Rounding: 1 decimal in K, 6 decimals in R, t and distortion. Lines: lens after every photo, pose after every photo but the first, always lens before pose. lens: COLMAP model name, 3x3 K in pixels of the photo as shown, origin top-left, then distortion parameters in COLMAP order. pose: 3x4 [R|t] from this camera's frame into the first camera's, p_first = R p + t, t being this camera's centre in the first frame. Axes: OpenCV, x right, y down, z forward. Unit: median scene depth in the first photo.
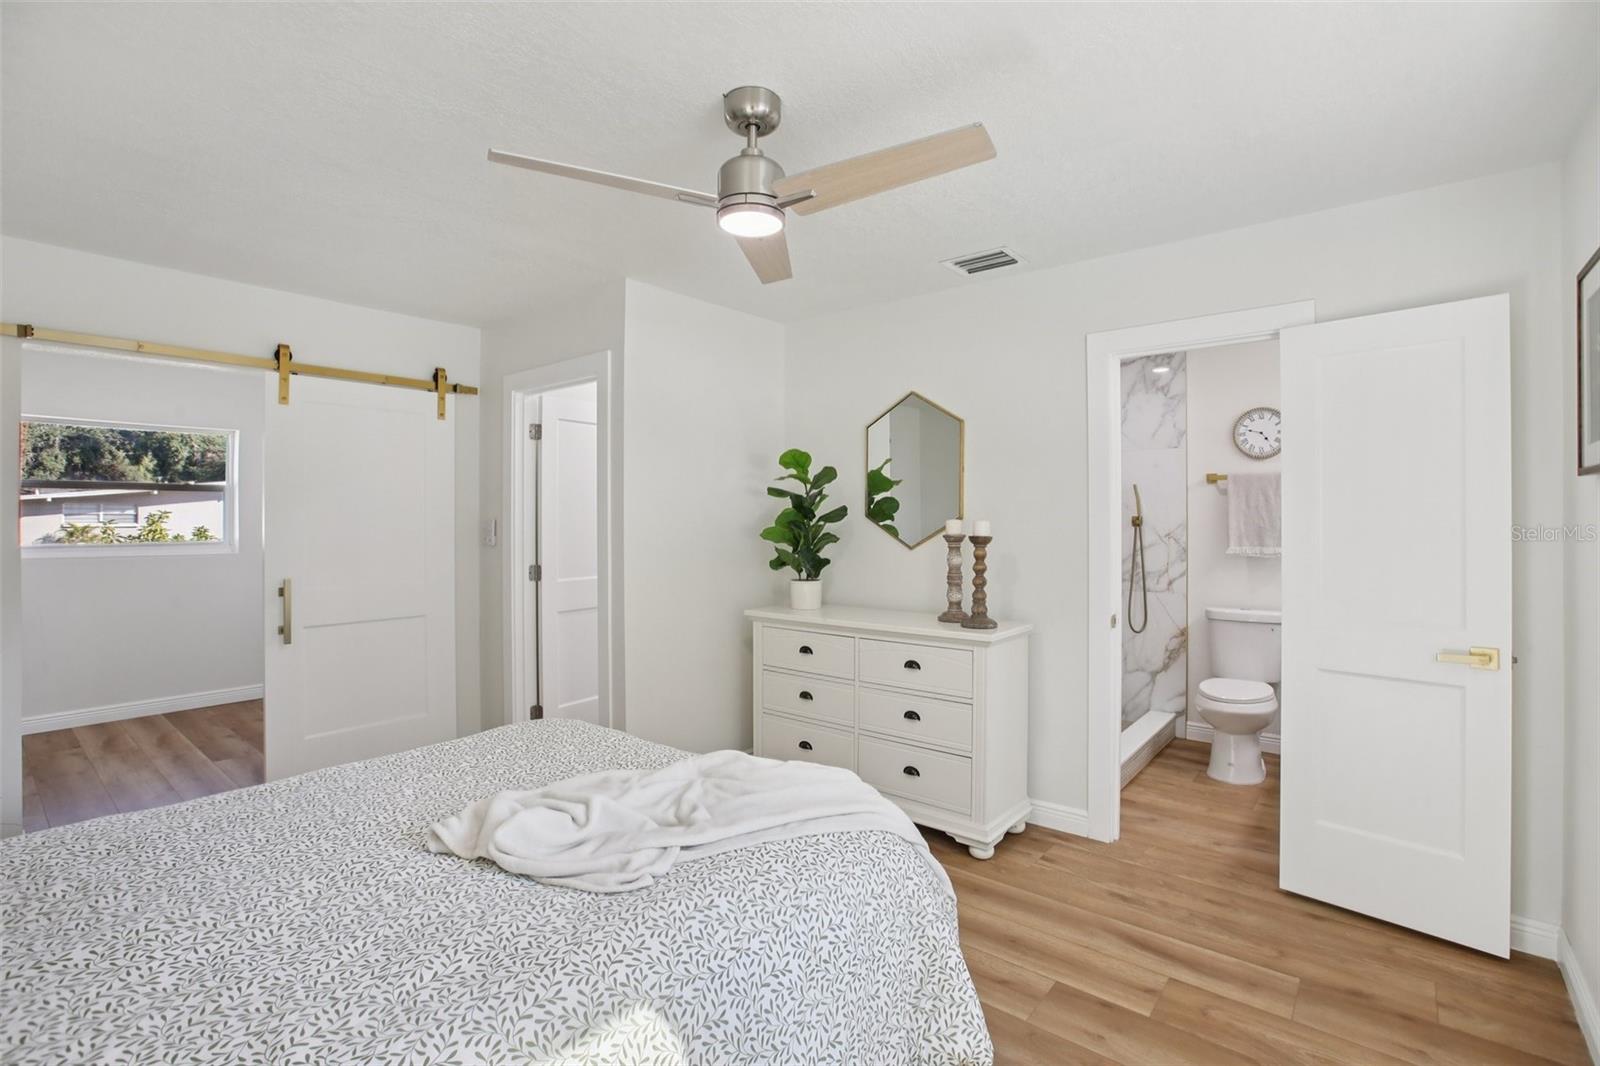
lens RADIAL K [[730.1, 0, 802.0], [0, 730.1, 517.1], [0, 0, 1]] dist [-0.020941, 0.000813]
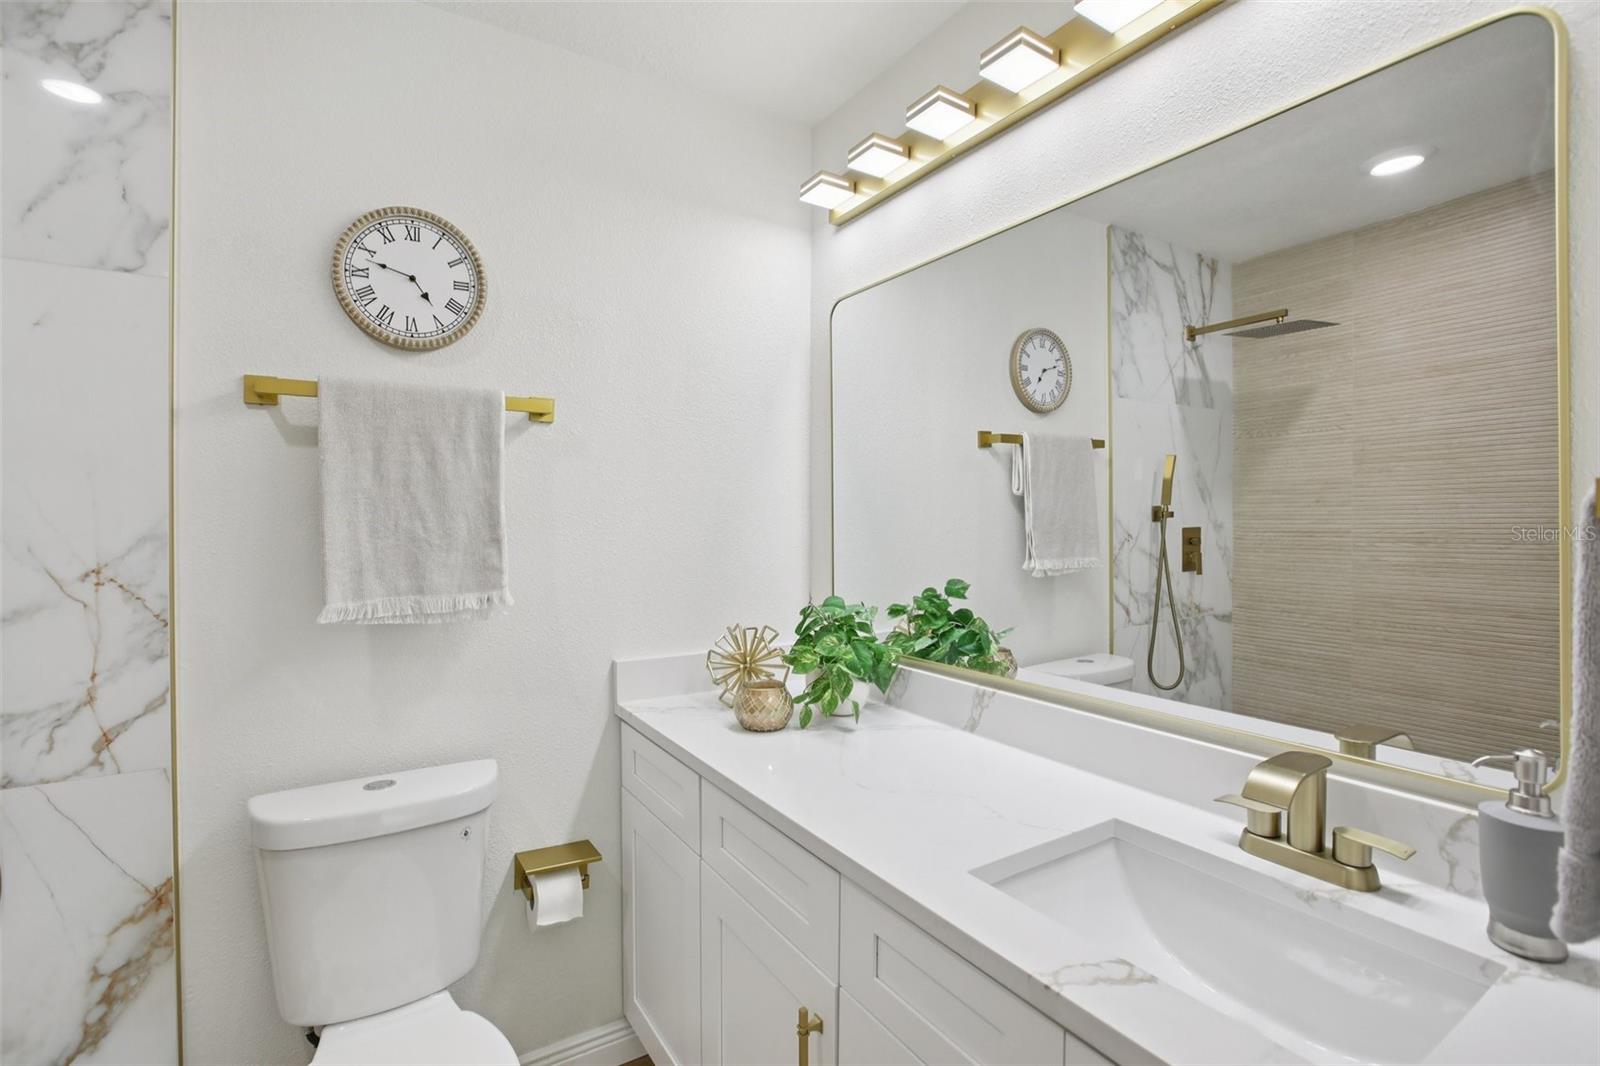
lens RADIAL K [[730.1, 0, 802.4], [0, 730.1, 516.7], [0, 0, 1]] dist [-0.020941, 0.000813]
pose [[0.324594, -0.000099, 0.945854, 0.347928], [0.000830, 1.000000, -0.000180, 0.002878], [-0.945853, 0.000843, 0.324594, 0.683834]]
